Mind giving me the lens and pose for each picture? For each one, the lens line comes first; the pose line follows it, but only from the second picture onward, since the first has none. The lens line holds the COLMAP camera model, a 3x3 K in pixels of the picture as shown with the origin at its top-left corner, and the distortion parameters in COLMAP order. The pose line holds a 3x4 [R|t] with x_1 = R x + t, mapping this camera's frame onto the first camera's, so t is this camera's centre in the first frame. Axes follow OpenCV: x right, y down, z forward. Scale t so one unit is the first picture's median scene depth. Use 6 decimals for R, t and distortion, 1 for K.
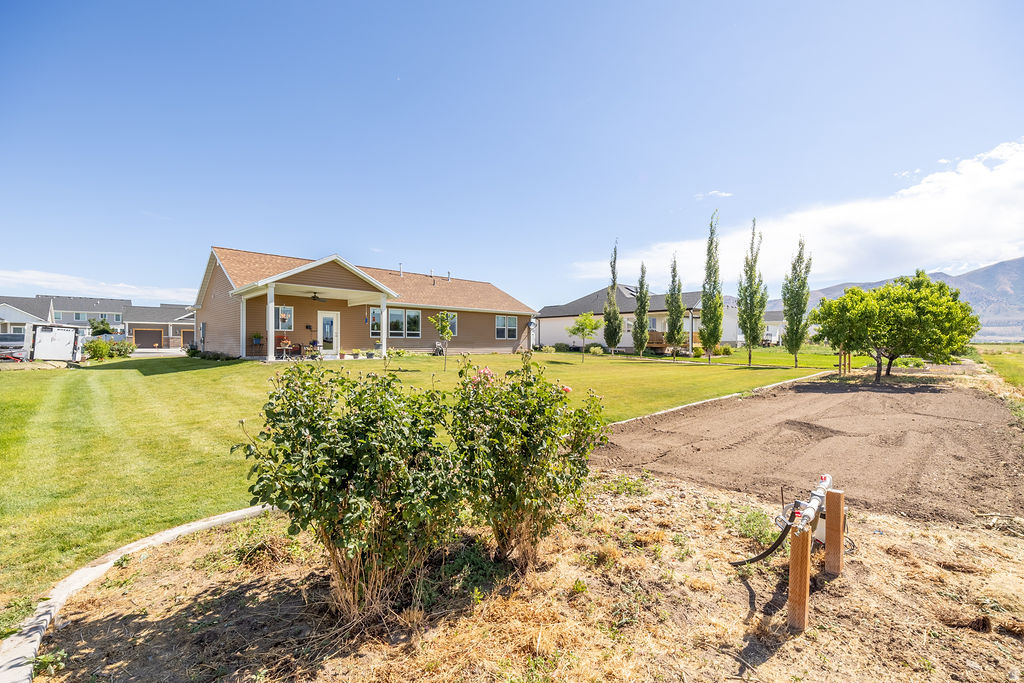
lens RADIAL K [[429.7, 0, 512.9], [0, 429.7, 344.0], [0, 0, 1]] dist [-0.012516, 0.005717]
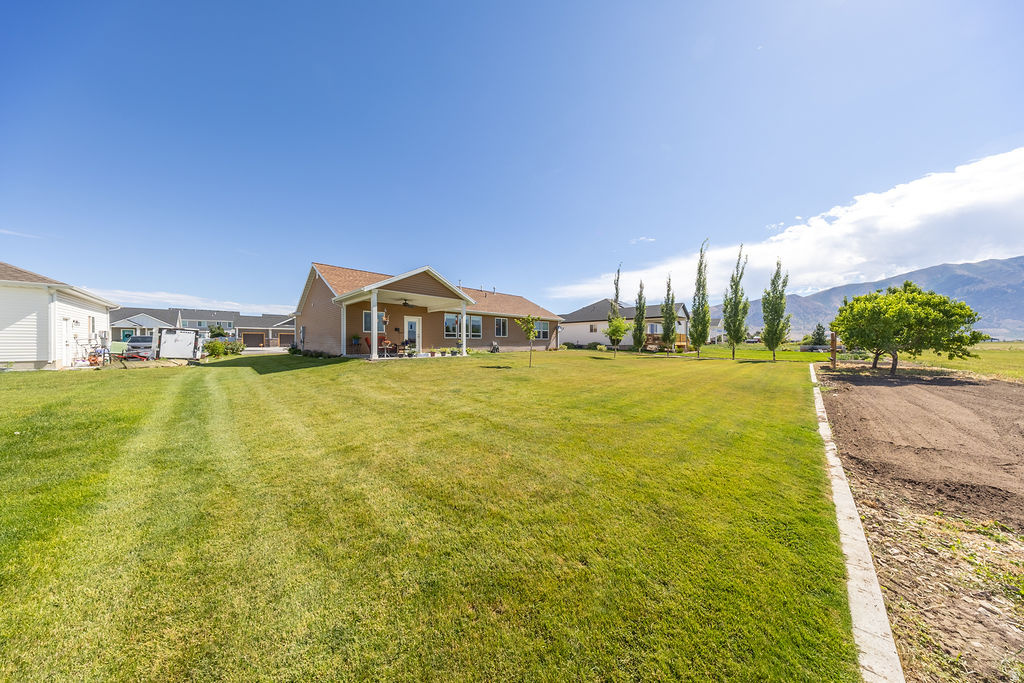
lens RADIAL K [[299.1, 0, 516.9], [0, 299.1, 341.1], [0, 0, 1]] dist [-0.003261, 0.000813]
pose [[0.999791, -0.003290, 0.020170, -0.133670], [0.003429, 0.999971, -0.006841, -0.000532], [-0.020147, 0.006908, 0.999773, 0.136341]]
